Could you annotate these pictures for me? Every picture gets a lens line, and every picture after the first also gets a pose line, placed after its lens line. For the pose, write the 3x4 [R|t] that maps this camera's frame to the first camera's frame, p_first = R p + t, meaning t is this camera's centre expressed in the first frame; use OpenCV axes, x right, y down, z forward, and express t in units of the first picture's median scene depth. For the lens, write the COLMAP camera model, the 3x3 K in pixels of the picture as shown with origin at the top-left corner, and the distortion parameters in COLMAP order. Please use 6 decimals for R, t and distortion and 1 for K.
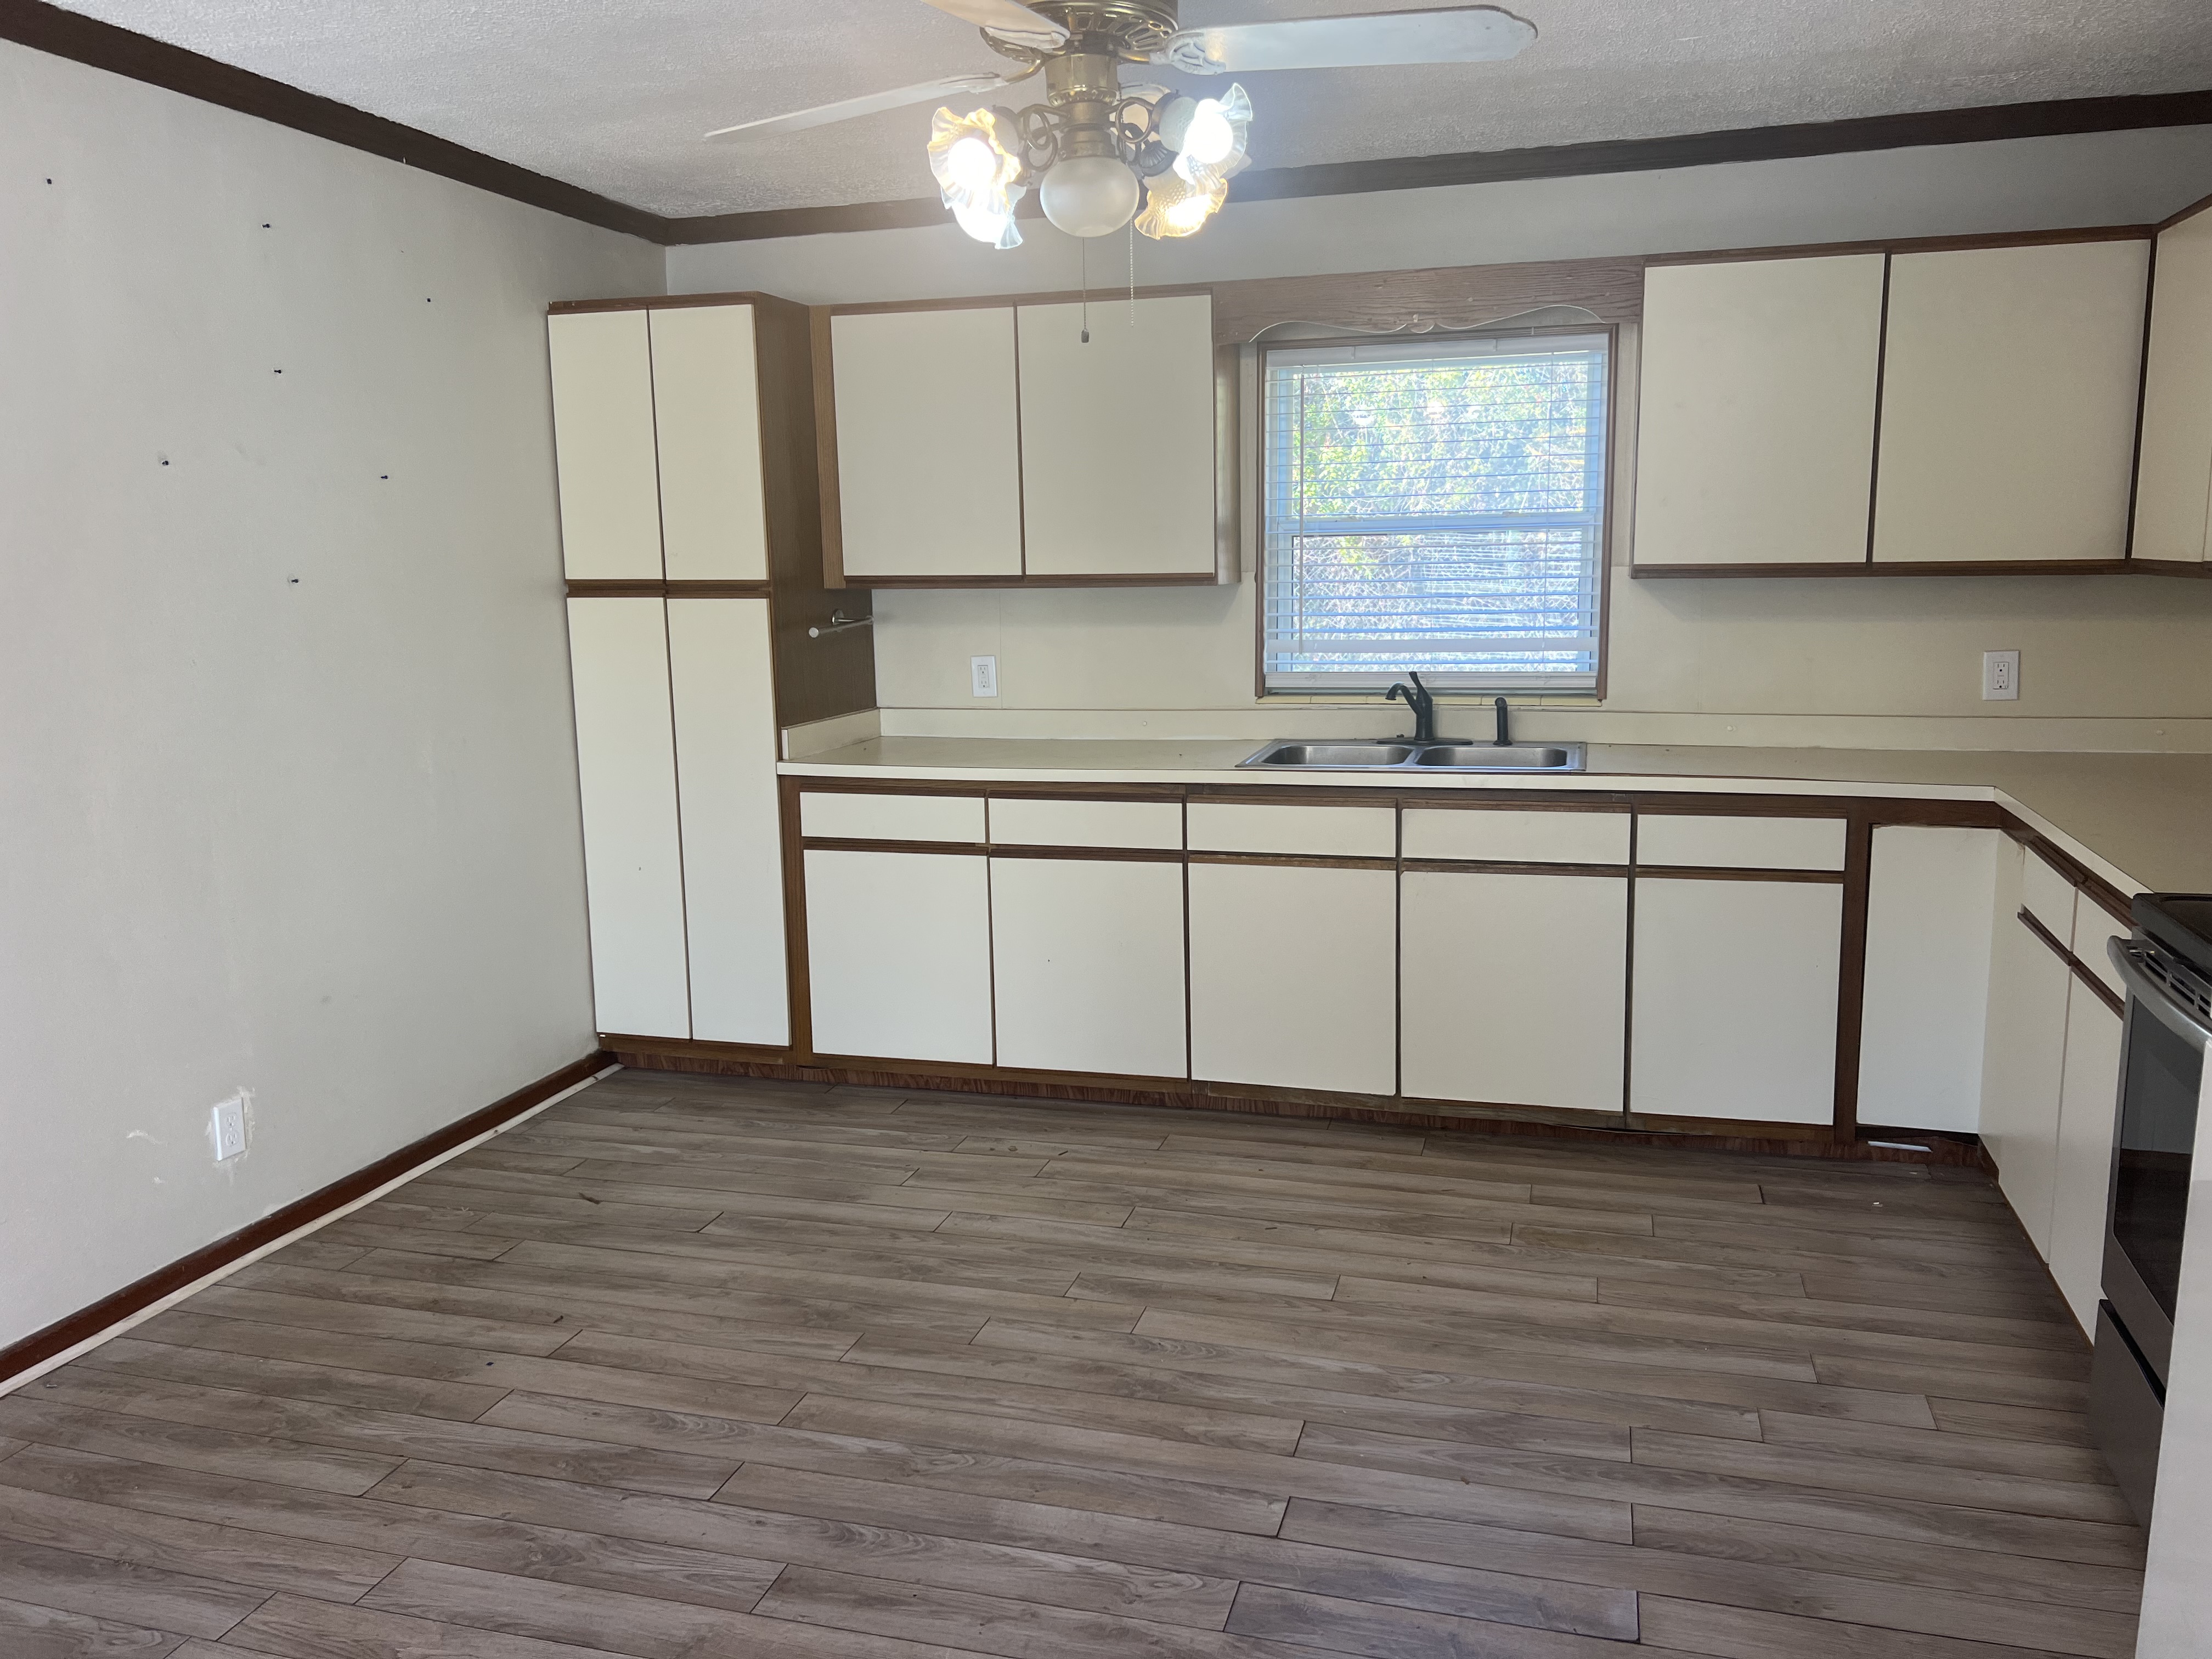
lens RADIAL K [[1660.4, 0, 1133.7], [0, 1660.4, 826.9], [0, 0, 1]] dist [0.060449, -0.075417]
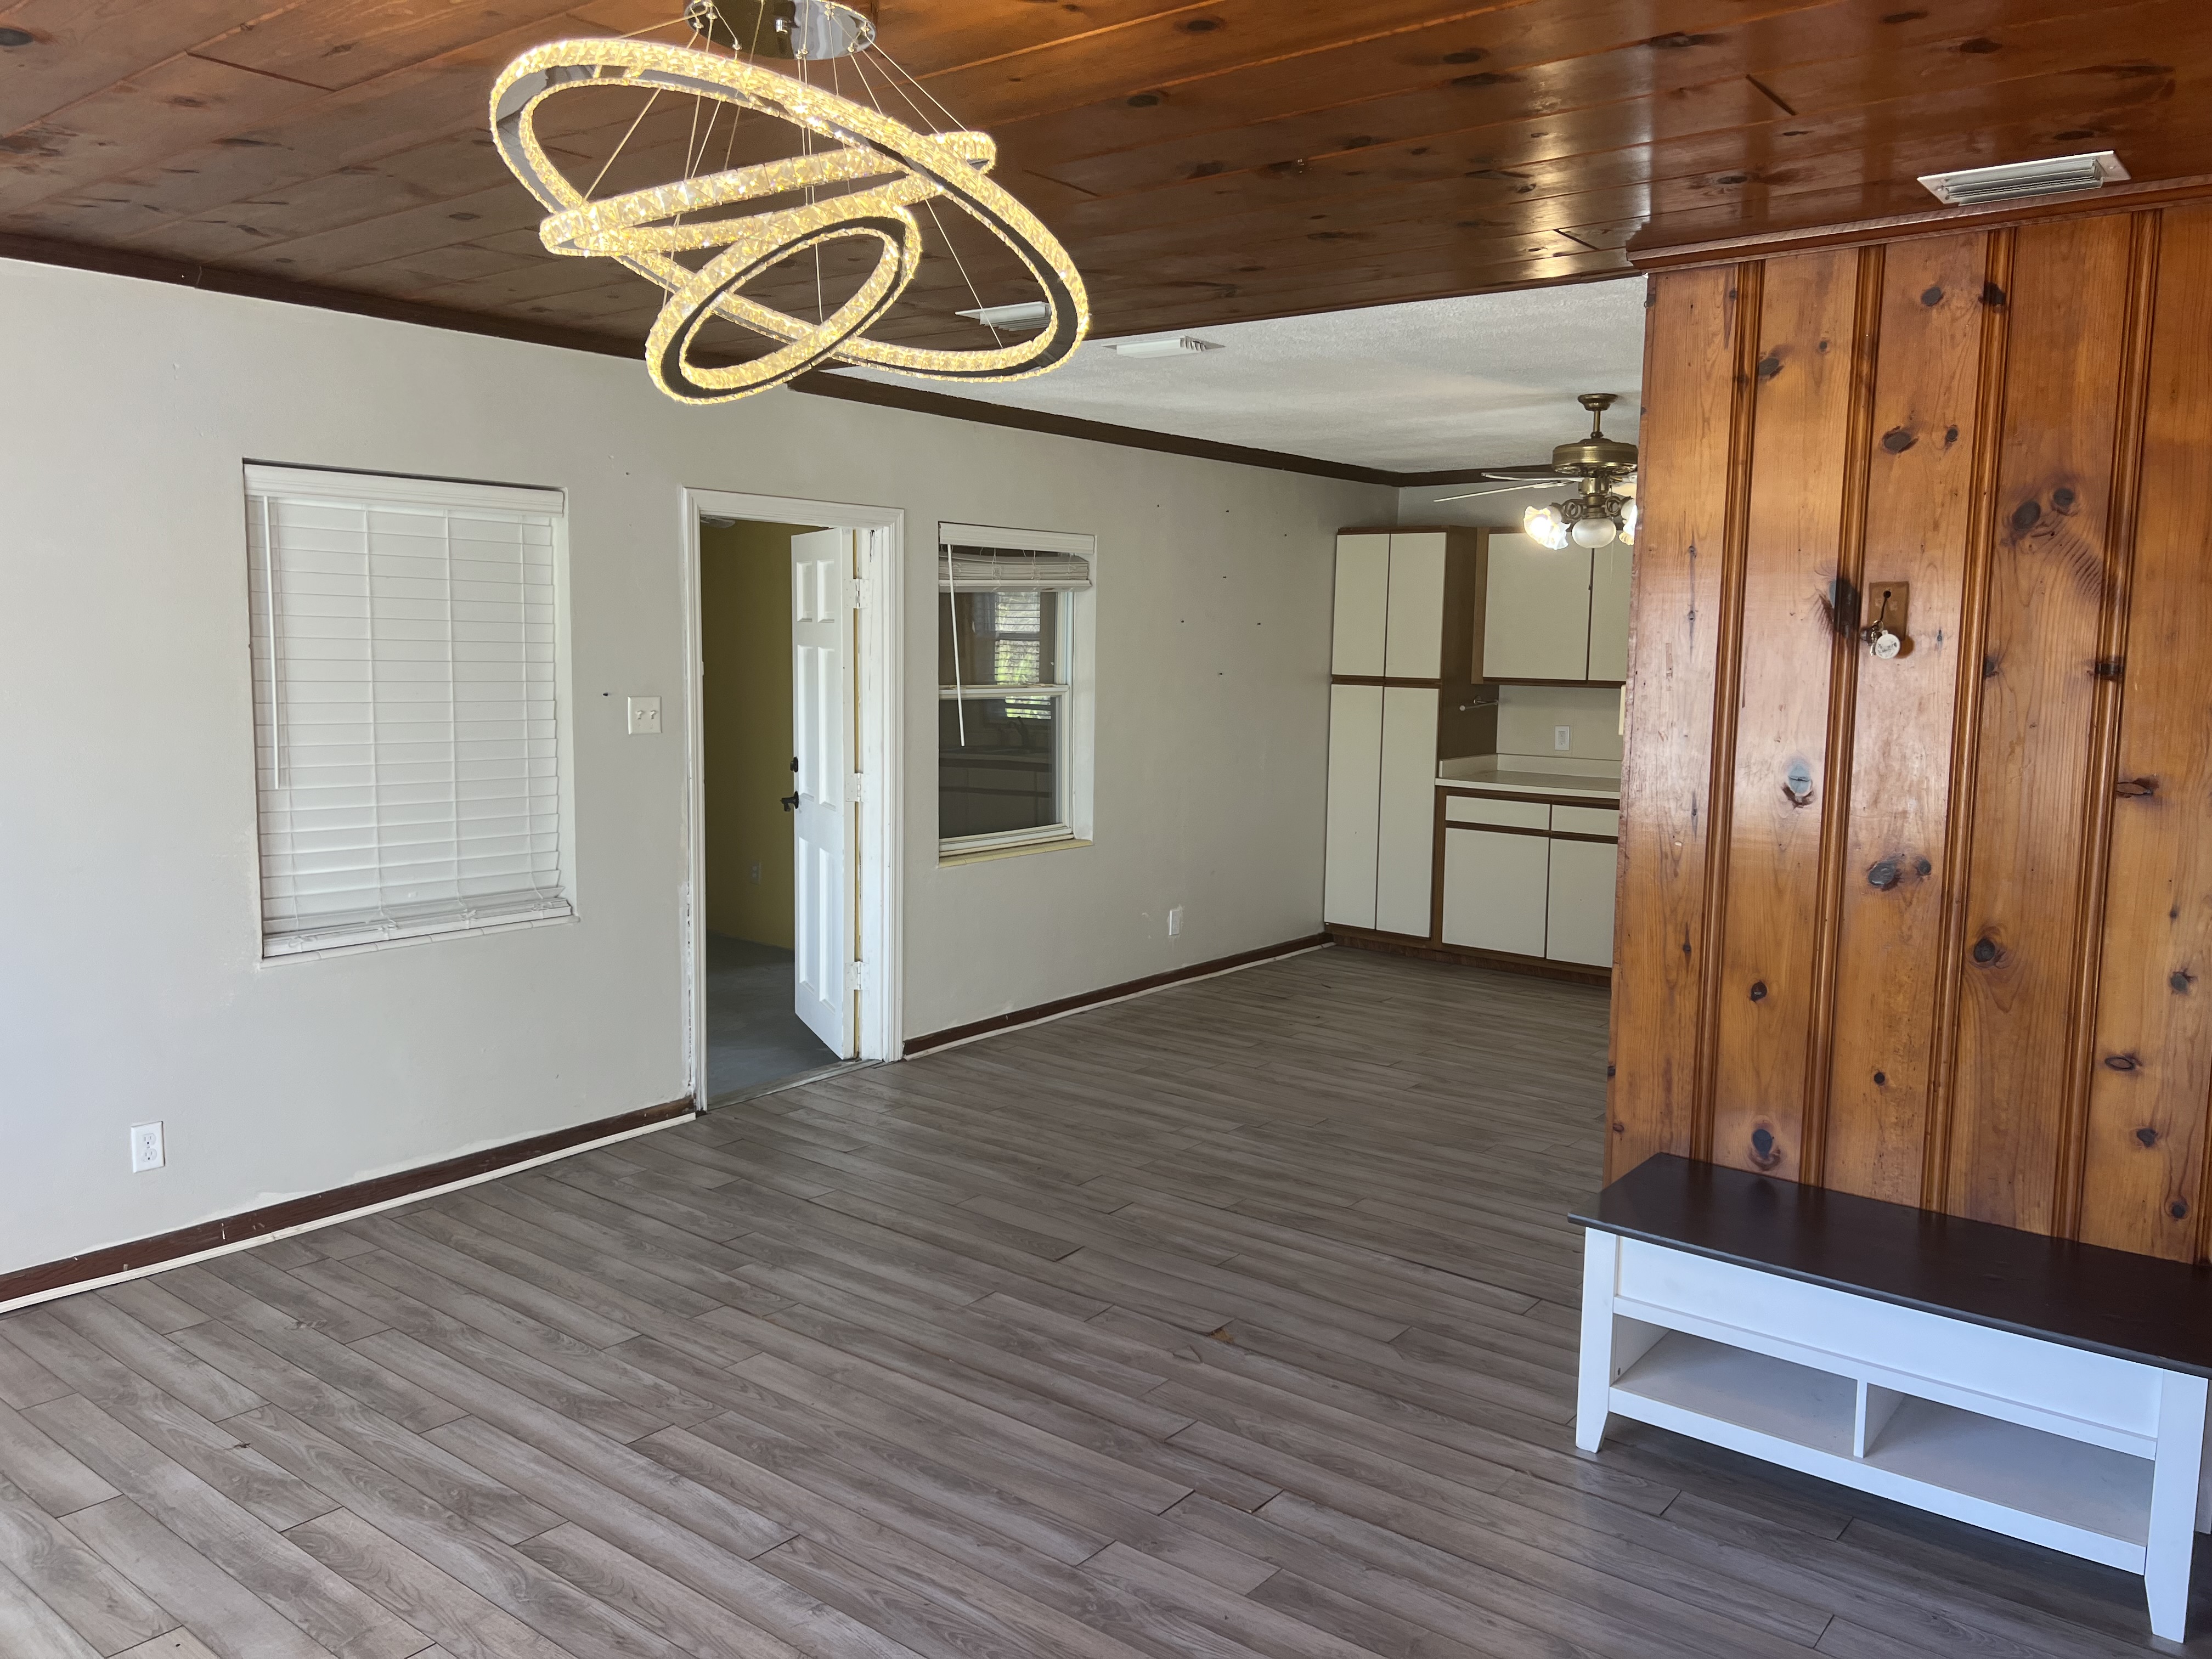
lens RADIAL K [[1660.4, 0, 1134.0], [0, 1660.4, 811.8], [0, 0, 1]] dist [0.060449, -0.075417]
pose [[0.925823, 0.072086, -0.371019, 0.184535], [-0.091936, 0.995111, -0.036070, 0.110202], [0.366605, 0.067504, 0.927925, -0.944446]]
